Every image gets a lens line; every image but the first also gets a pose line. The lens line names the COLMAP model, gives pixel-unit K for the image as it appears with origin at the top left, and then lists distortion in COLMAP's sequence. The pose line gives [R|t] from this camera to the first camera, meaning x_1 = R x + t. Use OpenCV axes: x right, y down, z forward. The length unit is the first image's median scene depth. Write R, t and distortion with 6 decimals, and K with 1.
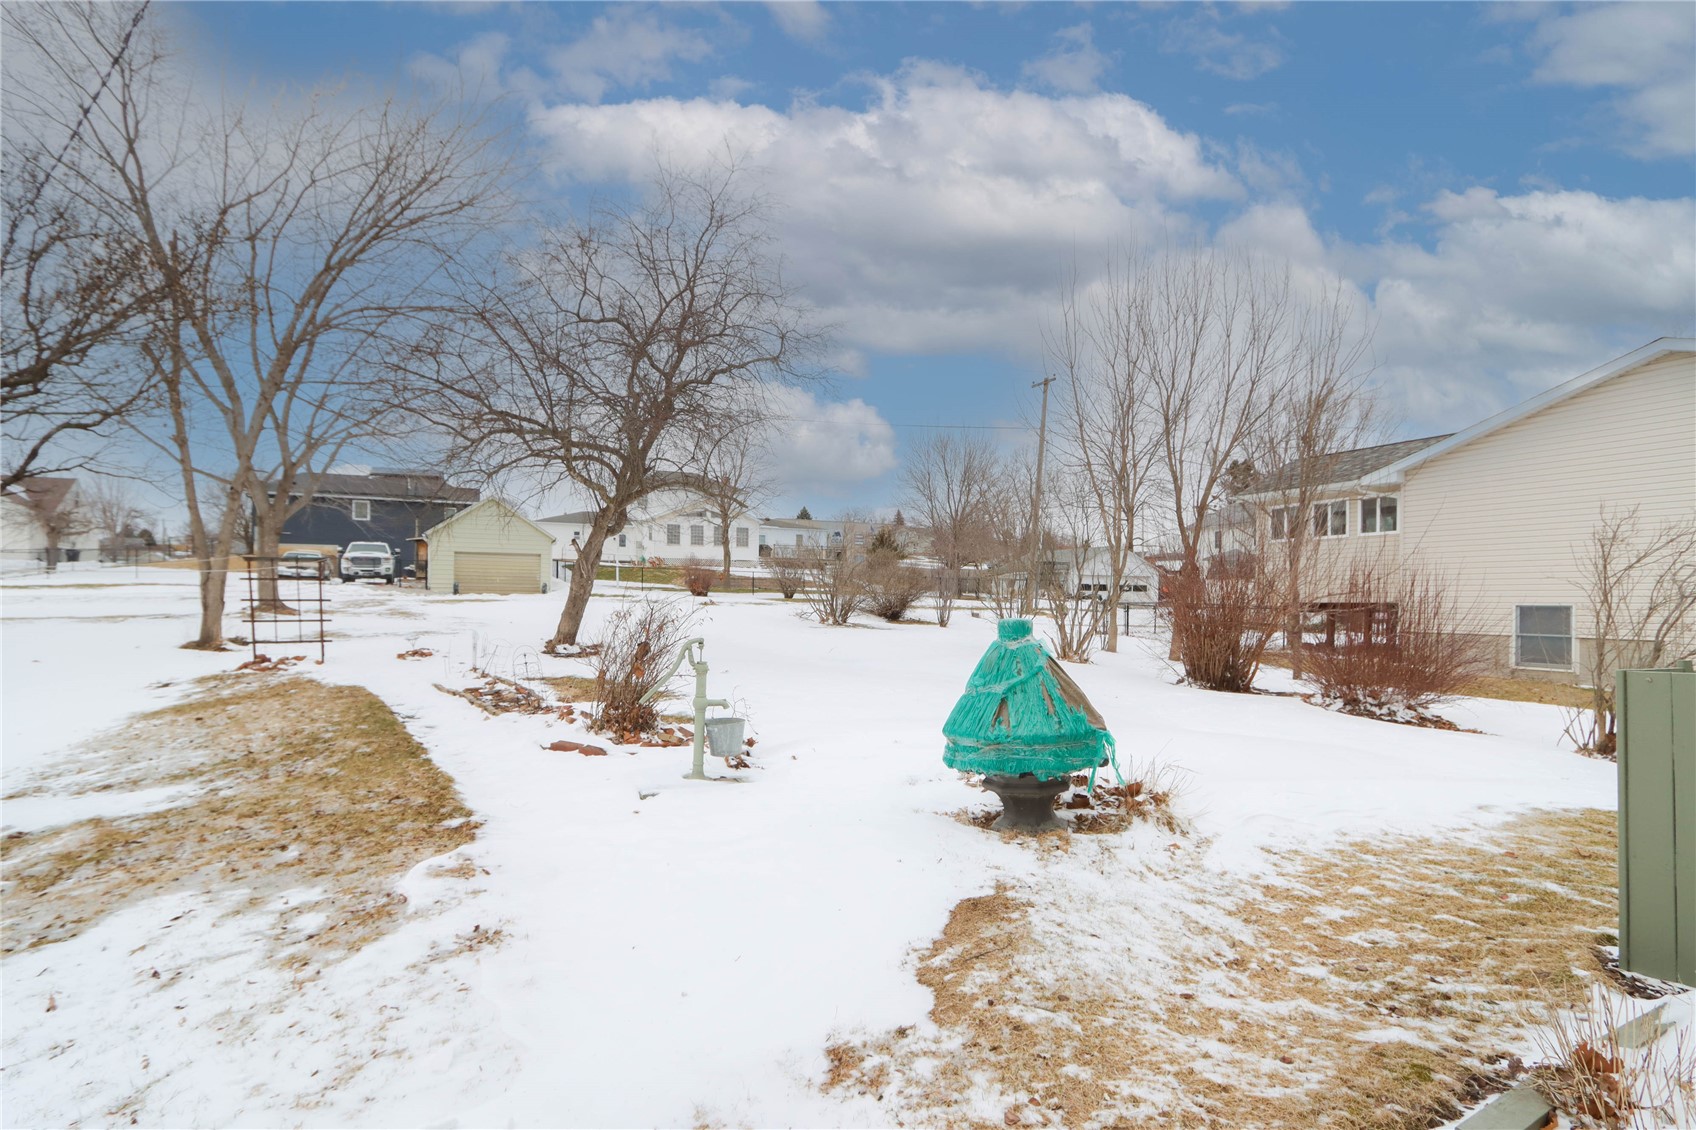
lens RADIAL K [[837.9, 0, 873.6], [0, 837.9, 558.8], [0, 0, 1]] dist [0.013573, 0.000381]
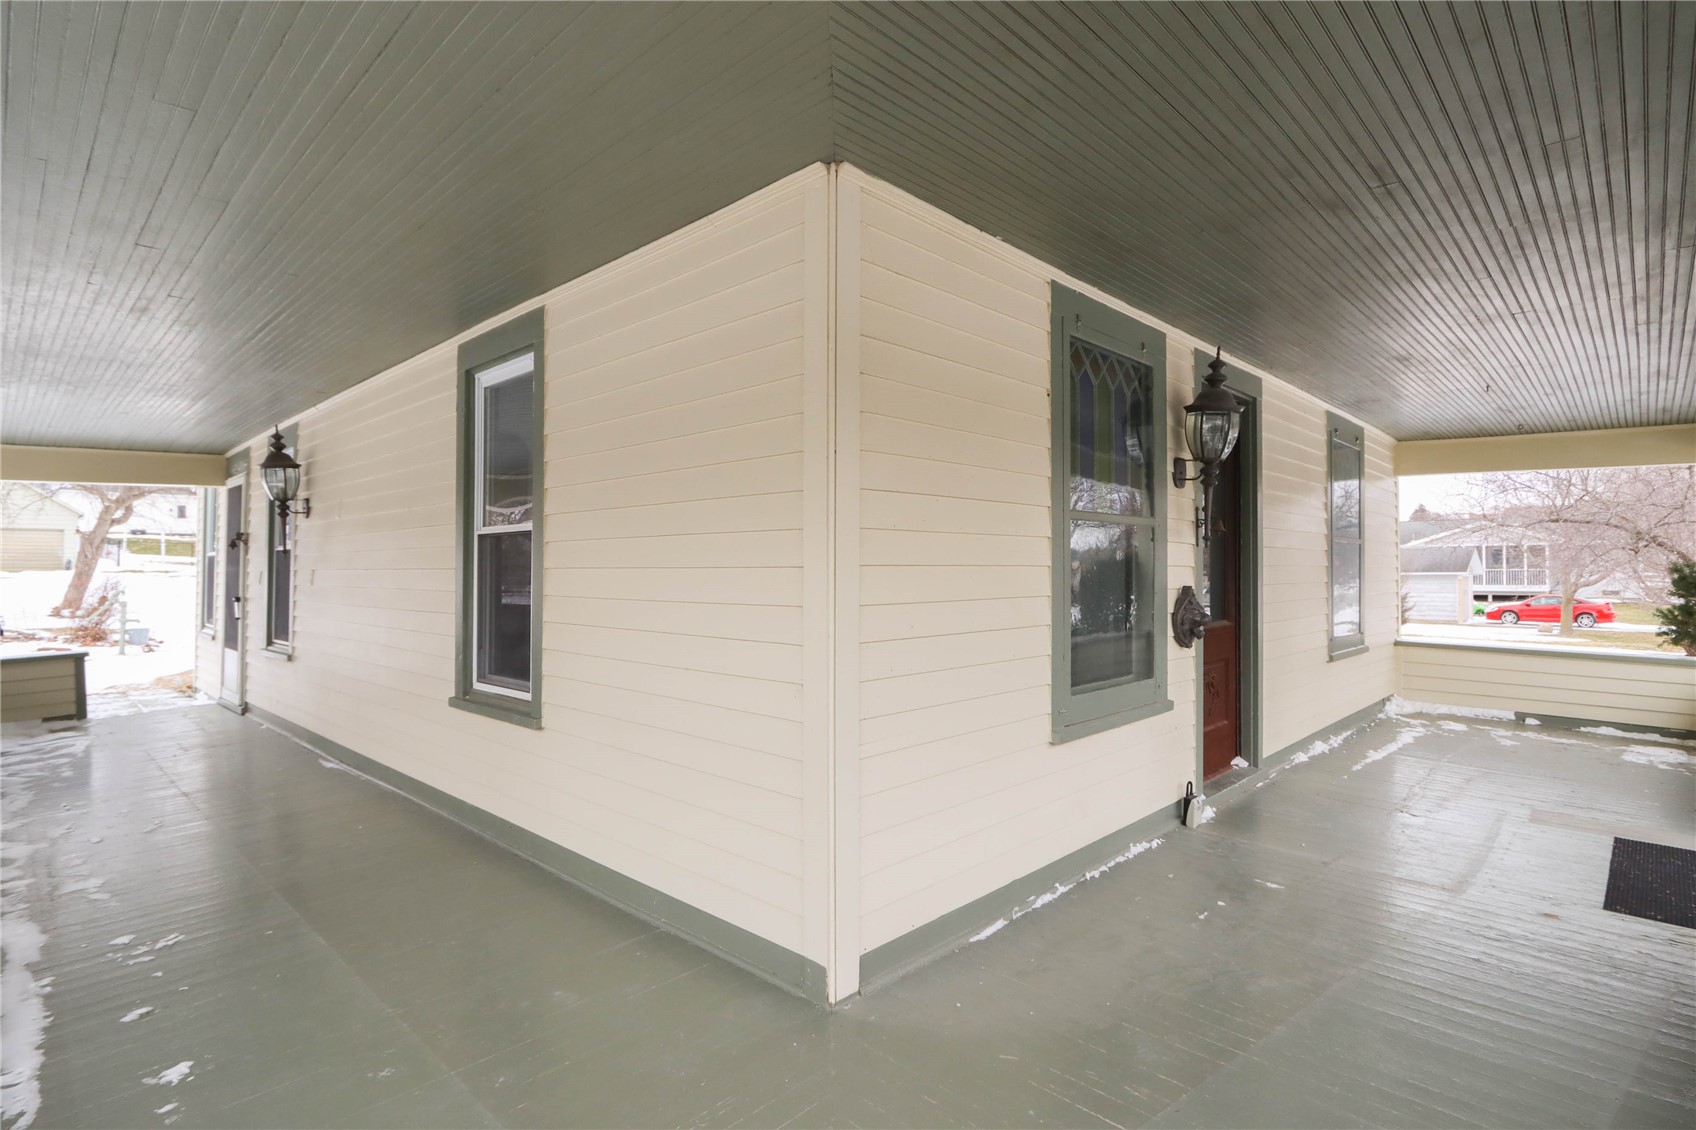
lens RADIAL K [[833.0, 0, 848.0], [0, 833.0, 565.0], [0, 0, 1]] dist [0.001993, 0.000575]
pose [[0.933753, -0.016185, 0.357552, 0.593599], [-0.000435, 0.998925, 0.046356, -0.055563], [-0.357918, -0.043441, 0.932742, -1.278055]]
